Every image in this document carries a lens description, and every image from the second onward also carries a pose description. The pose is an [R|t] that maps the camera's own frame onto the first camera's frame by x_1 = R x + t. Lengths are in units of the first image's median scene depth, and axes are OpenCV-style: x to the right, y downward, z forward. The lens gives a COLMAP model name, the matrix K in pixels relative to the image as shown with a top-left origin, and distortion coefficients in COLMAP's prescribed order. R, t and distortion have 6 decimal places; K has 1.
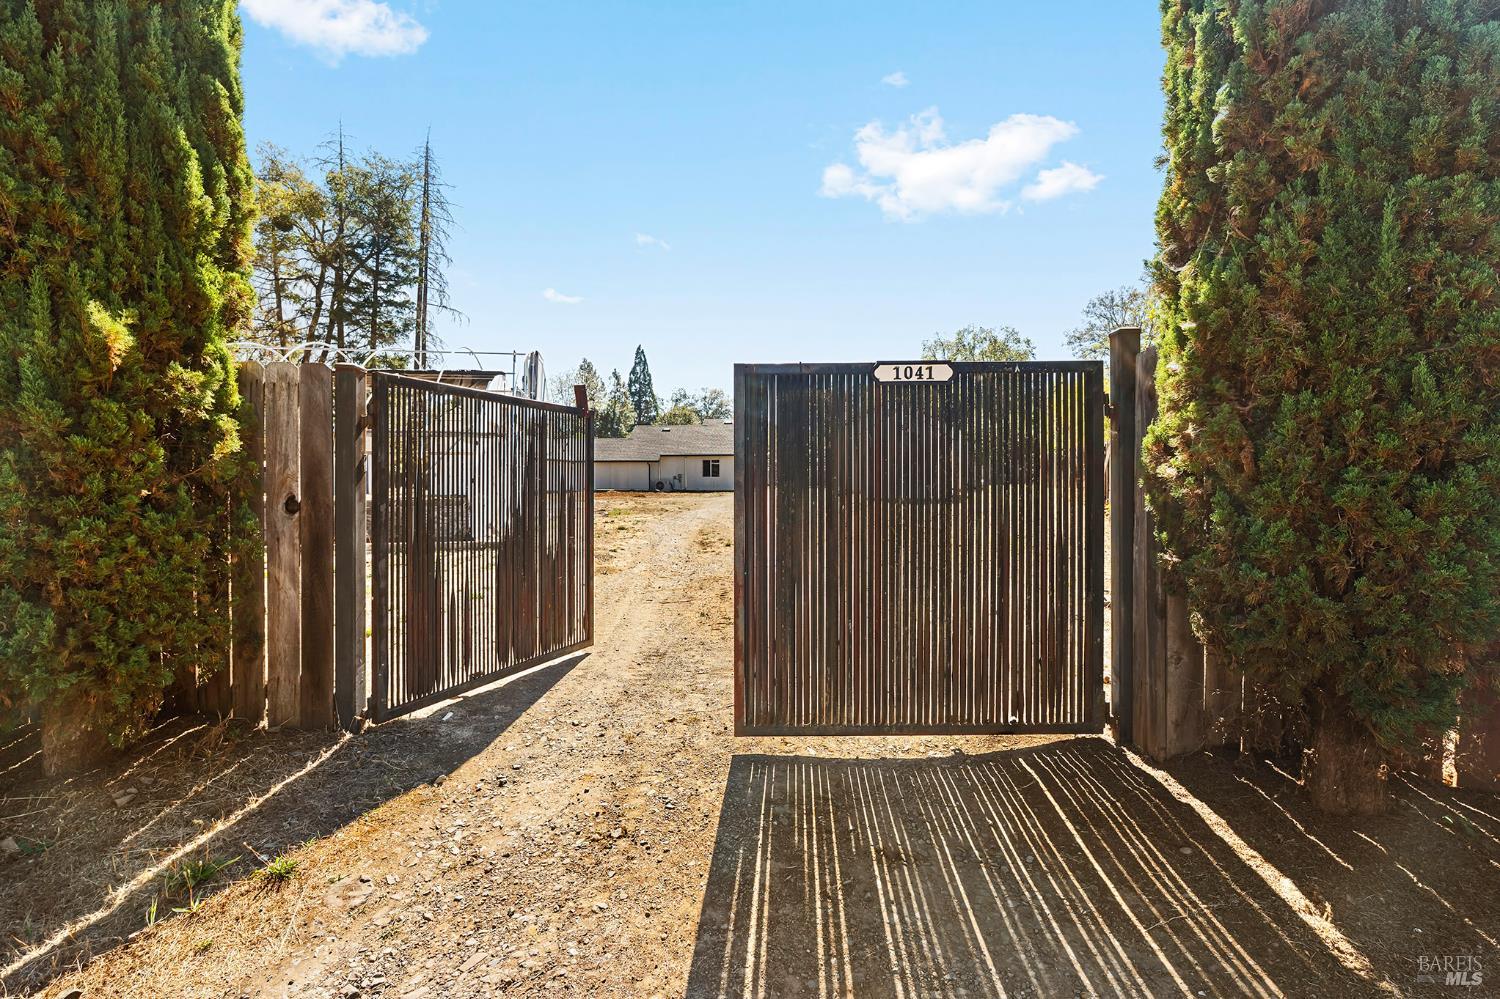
lens RADIAL K [[664.9, 0, 748.3], [0, 664.9, 477.0], [0, 0, 1]] dist [-0.009003, 0.000997]
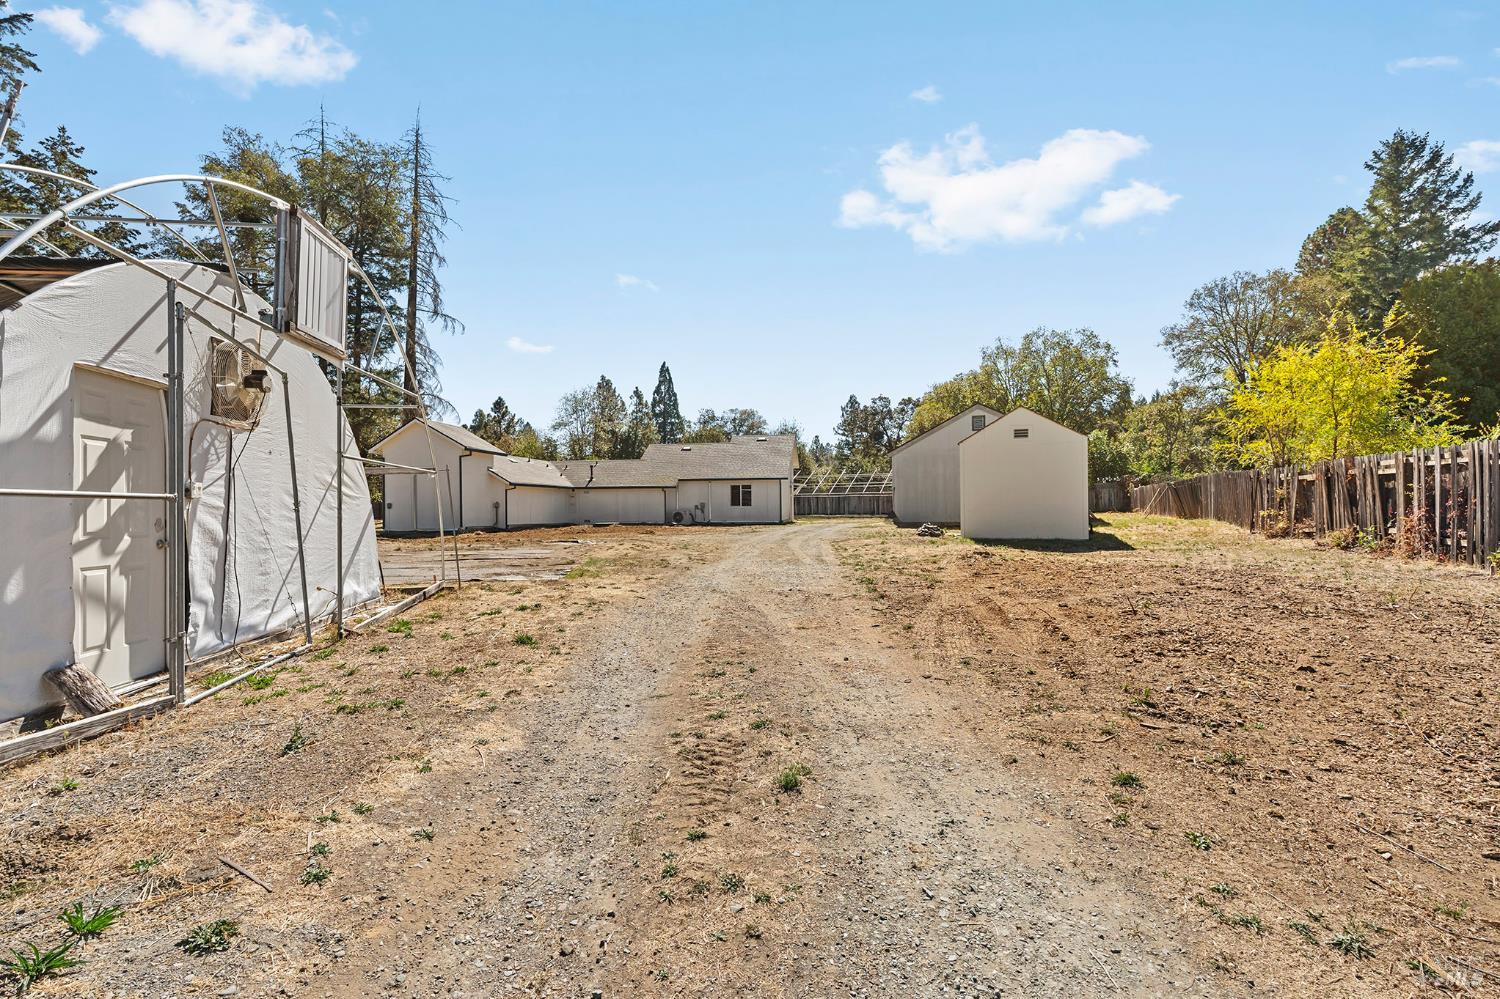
lens RADIAL K [[664.9, 0, 743.6], [0, 664.9, 509.2], [0, 0, 1]] dist [-0.009003, 0.000997]
pose [[0.998572, -0.005917, -0.053088, -0.006866], [0.006482, 0.999924, 0.010478, -0.002854], [0.053022, -0.010807, 0.998535, 0.138275]]
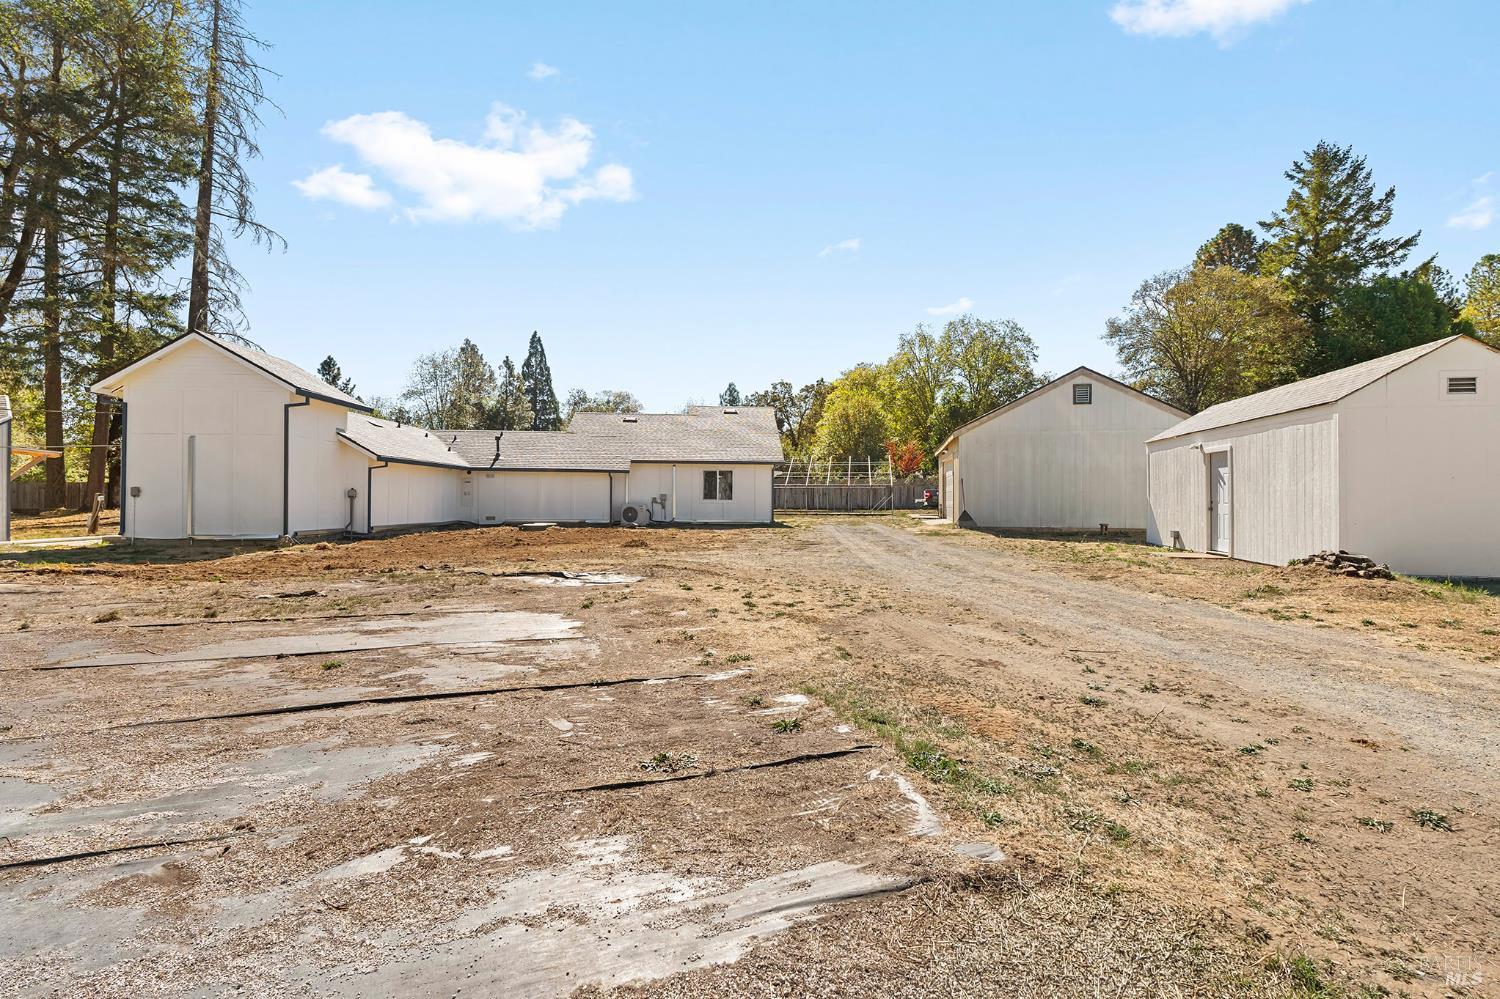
lens RADIAL K [[664.9, 0, 748.6], [0, 664.9, 492.3], [0, 0, 1]] dist [-0.009003, 0.000997]
pose [[0.984968, 0.011646, 0.172345, -0.089478], [-0.011574, 0.999932, -0.001428, -0.003924], [-0.172350, -0.000589, 0.985036, 0.293508]]
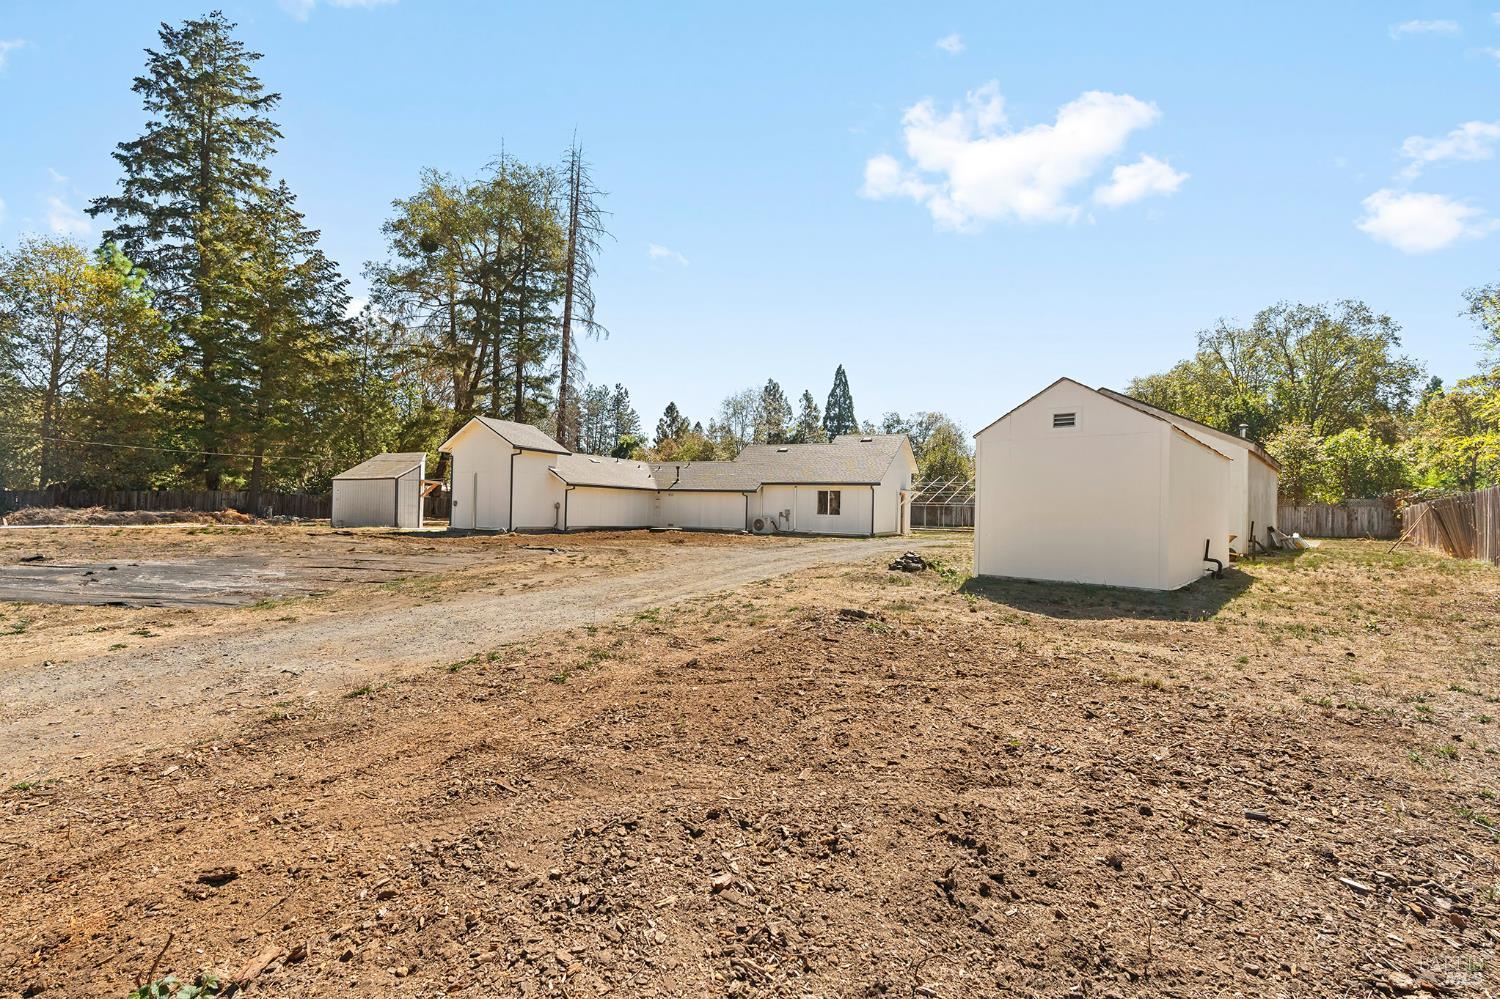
lens RADIAL K [[664.9, 0, 748.9], [0, 664.9, 501.4], [0, 0, 1]] dist [-0.009003, 0.000997]
pose [[0.938432, 0.018813, -0.344950, 0.075546], [-0.022646, 0.999718, -0.007085, -0.004630], [0.344720, 0.014460, 0.938594, 0.211700]]
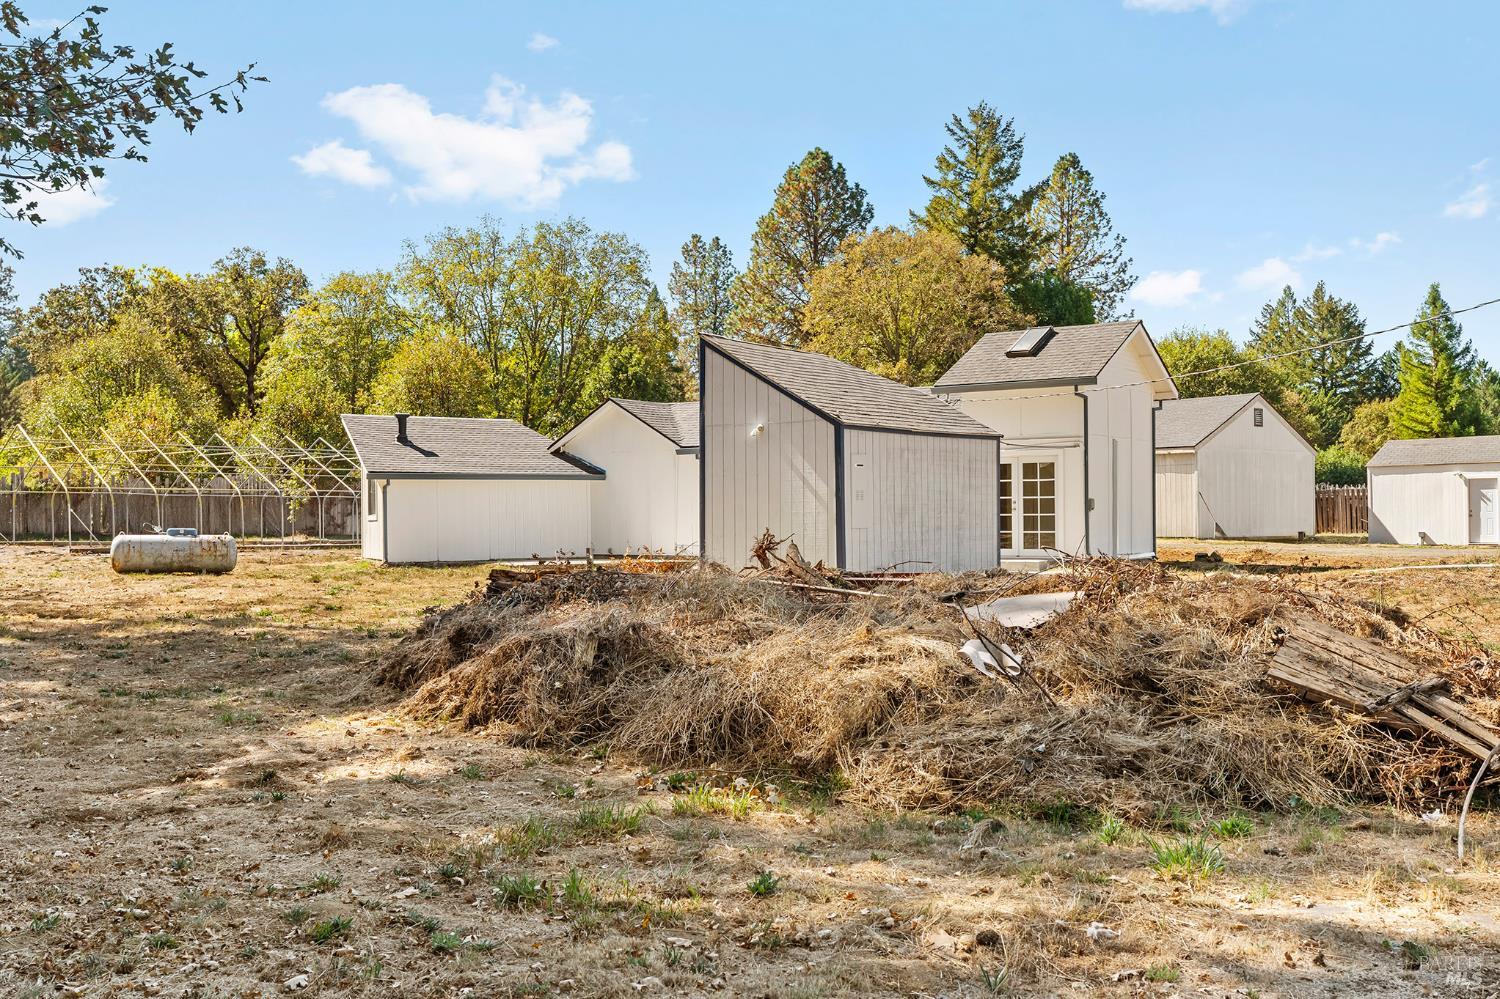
lens RADIAL K [[1411.6, 0, 753.5], [0, 1411.6, 503.1], [0, 0, 1]] dist [-0.006902, 0.000000]
pose [[0.492448, 0.013678, 0.870234, -0.681096], [-0.004412, 0.999903, -0.013219, 0.004003], [-0.870331, 0.002670, 0.492460, 0.443178]]
